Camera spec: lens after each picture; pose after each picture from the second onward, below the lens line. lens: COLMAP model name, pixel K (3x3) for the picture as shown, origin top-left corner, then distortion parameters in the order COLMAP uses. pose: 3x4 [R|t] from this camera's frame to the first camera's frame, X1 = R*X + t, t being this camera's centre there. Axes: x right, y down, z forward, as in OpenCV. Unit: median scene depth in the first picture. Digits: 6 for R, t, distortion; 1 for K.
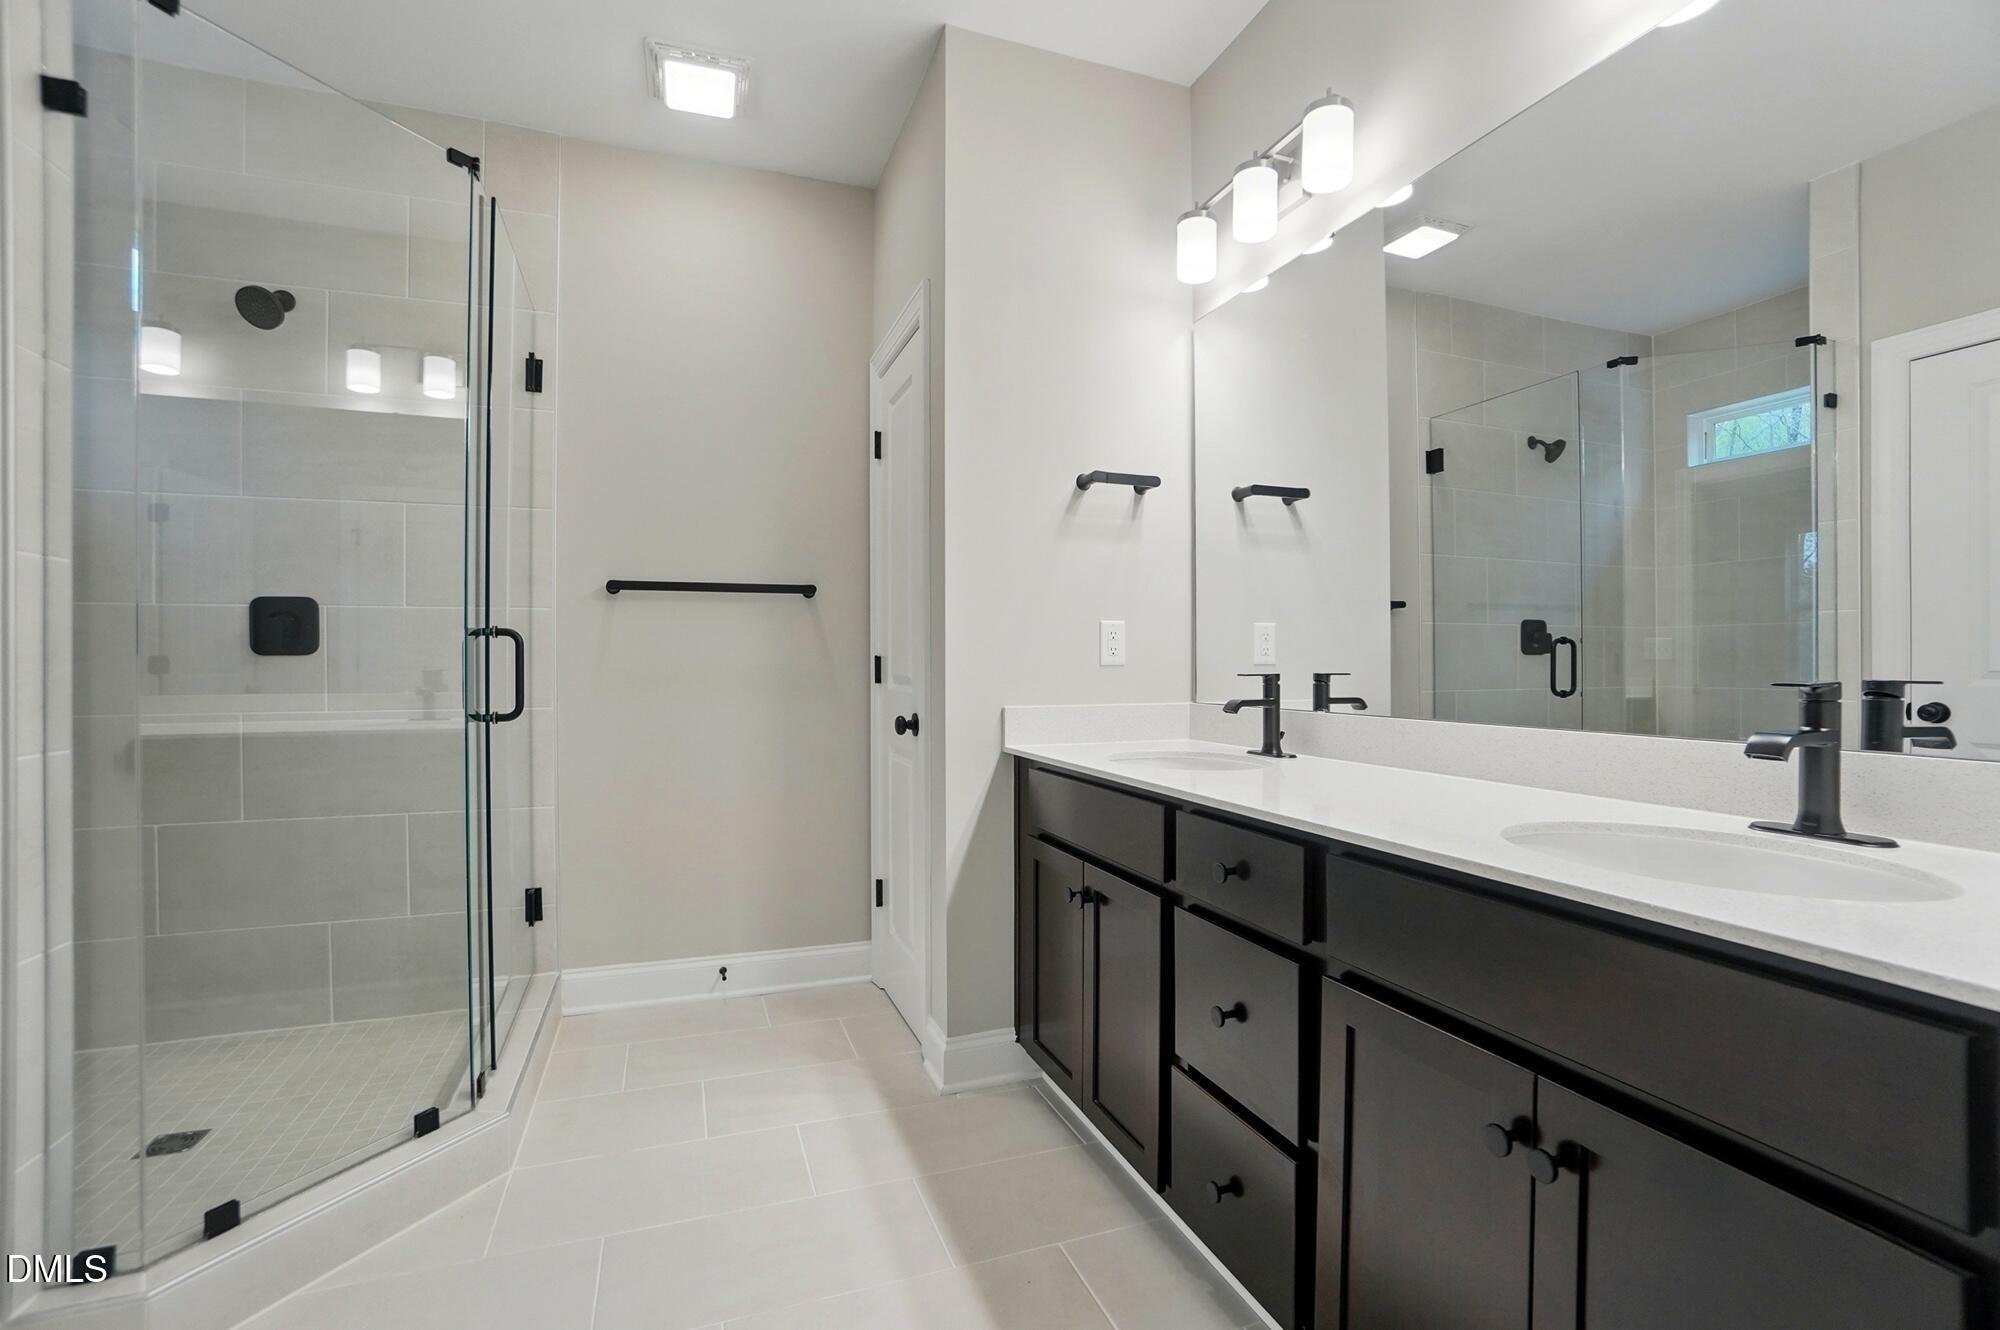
lens RADIAL K [[904.0, 0, 1000.4], [0, 904.0, 659.7], [0, 0, 1]] dist [-0.063362, 0.024848]
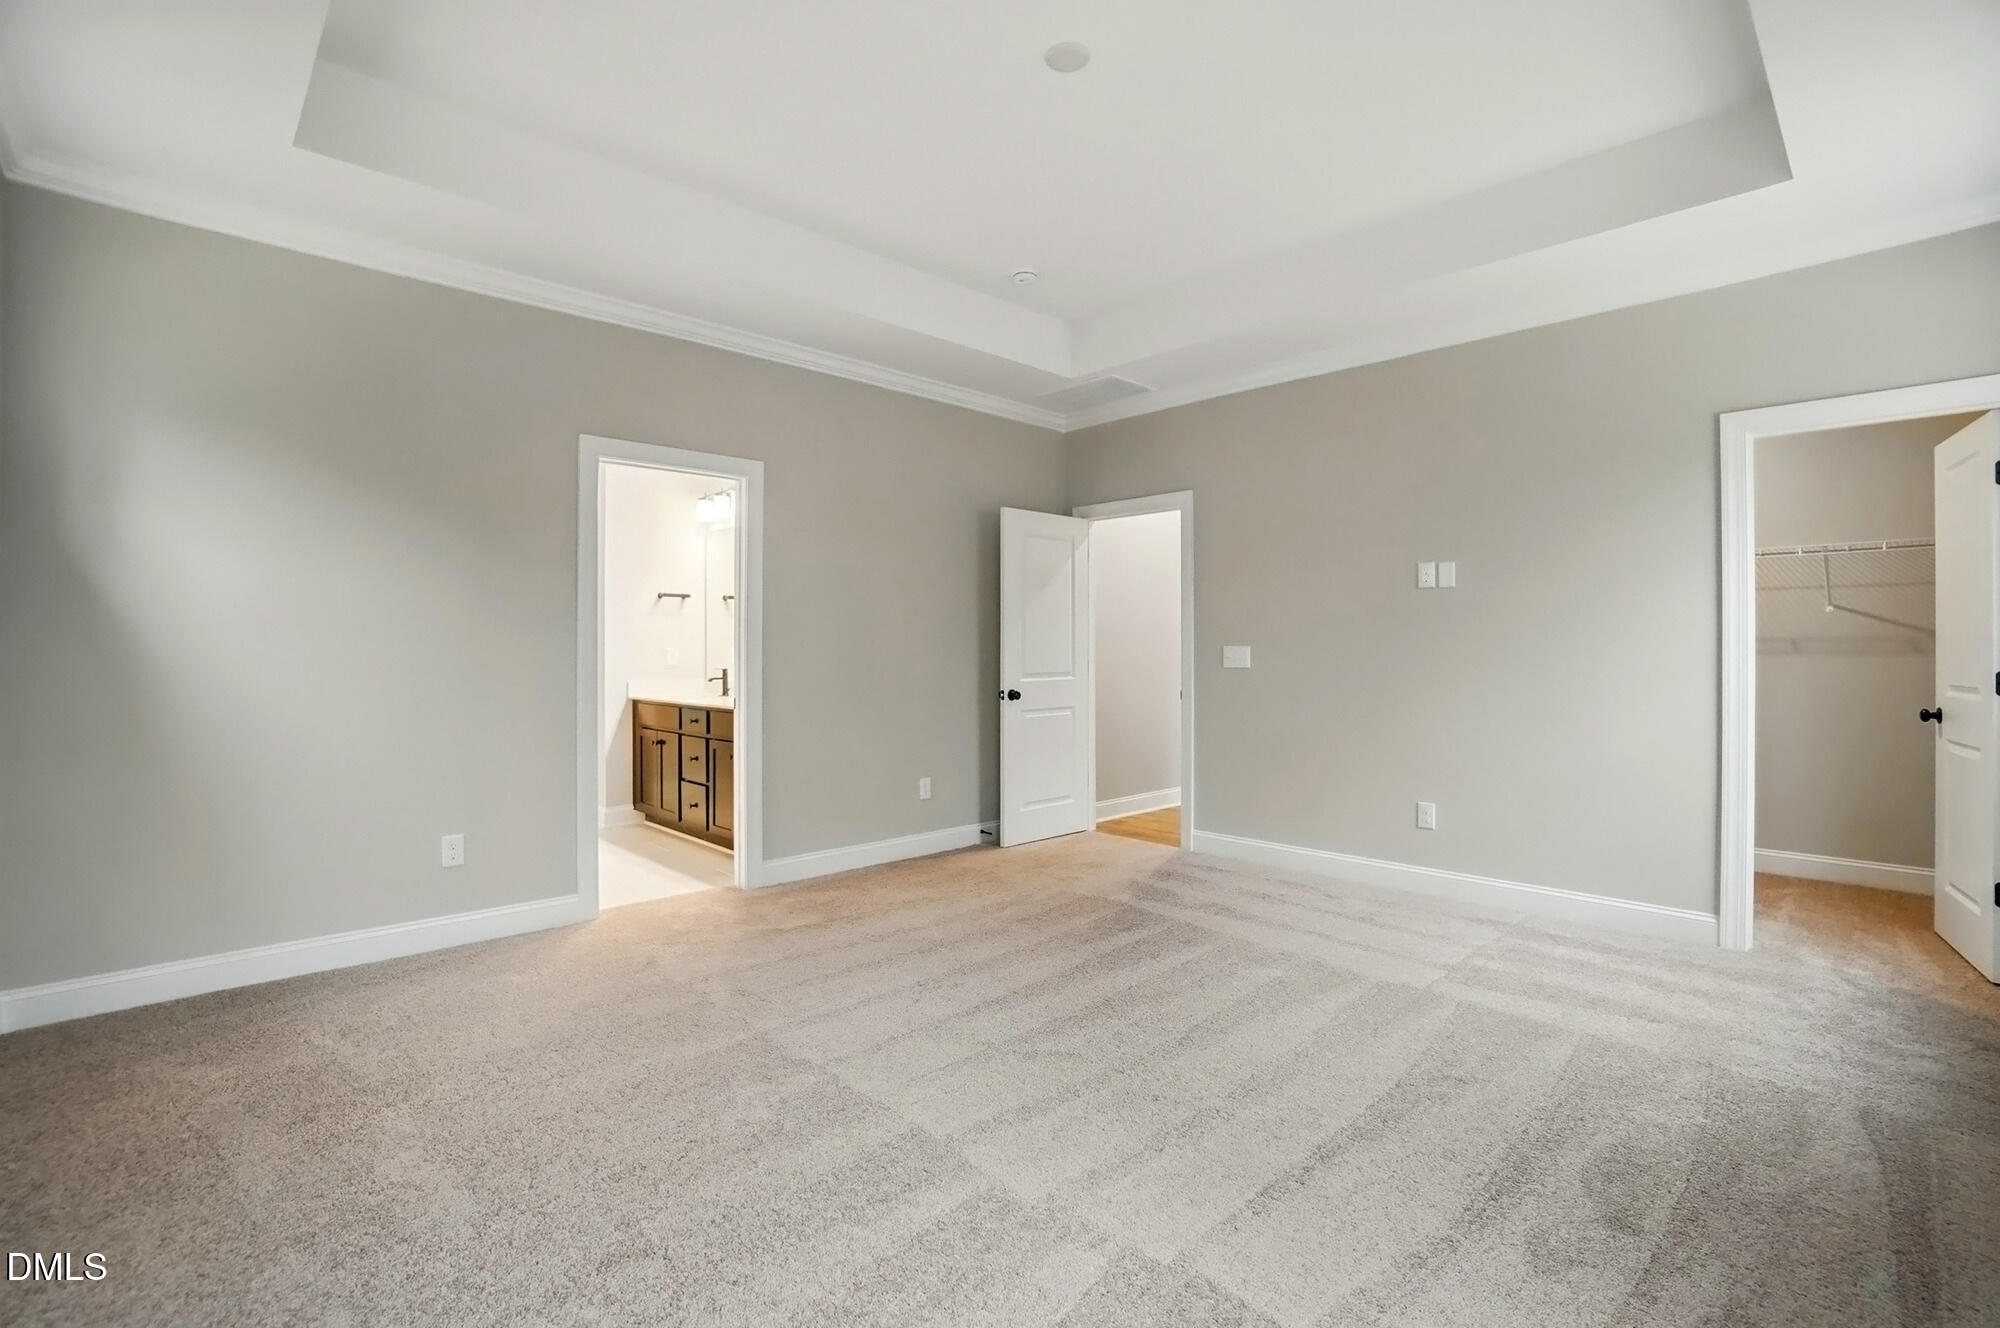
lens RADIAL K [[904.0, 0, 1000.4], [0, 904.0, 658.7], [0, 0, 1]] dist [-0.063362, 0.024848]
pose [[0.917122, 0.000801, 0.398605, -0.046503], [-0.007681, 0.999848, 0.015664, -0.071000], [-0.398532, -0.017427, 0.916989, -2.076954]]
